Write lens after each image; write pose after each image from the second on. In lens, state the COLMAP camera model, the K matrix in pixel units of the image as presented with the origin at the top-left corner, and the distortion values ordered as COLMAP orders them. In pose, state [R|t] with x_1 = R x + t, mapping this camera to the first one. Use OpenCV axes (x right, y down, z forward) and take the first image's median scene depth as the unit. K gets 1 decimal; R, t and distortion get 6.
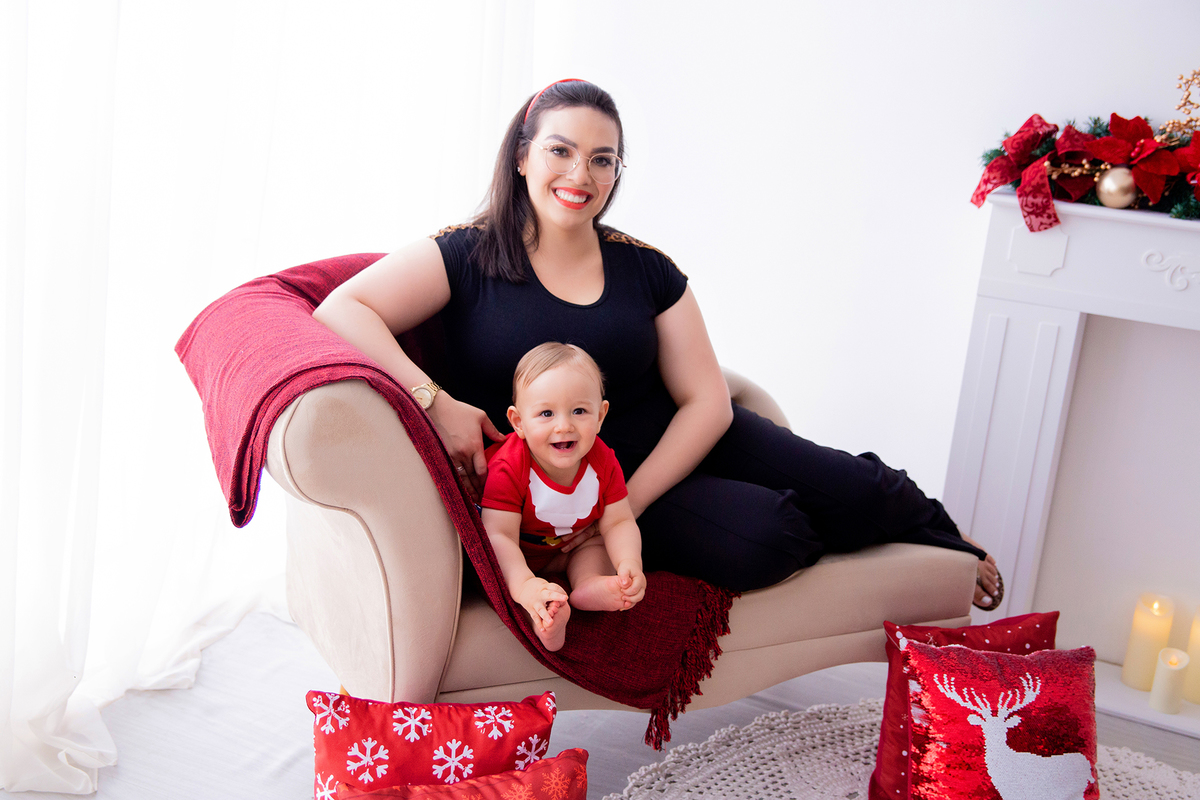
lens RADIAL K [[1326.5, 0, 610.3], [0, 1326.5, 400.6], [0, 0, 1]] dist [0.113456, 0.000000]
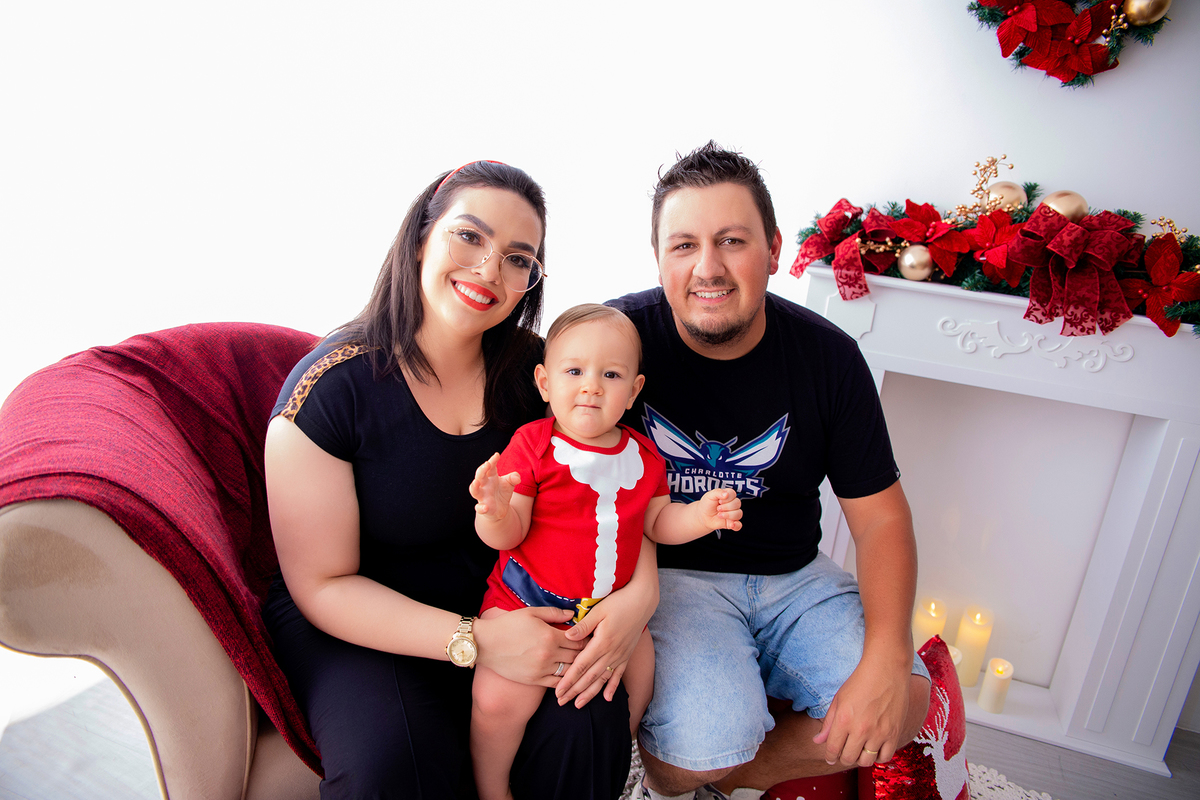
lens RADIAL K [[808.7, 0, 587.6], [0, 808.7, 407.1], [0, 0, 1]] dist [-0.054787, 0.035105]
pose [[0.997101, -0.011121, 0.075267, 0.044640], [0.010419, 0.999898, 0.009724, -0.044251], [-0.075368, -0.008912, 0.997116, 0.339878]]
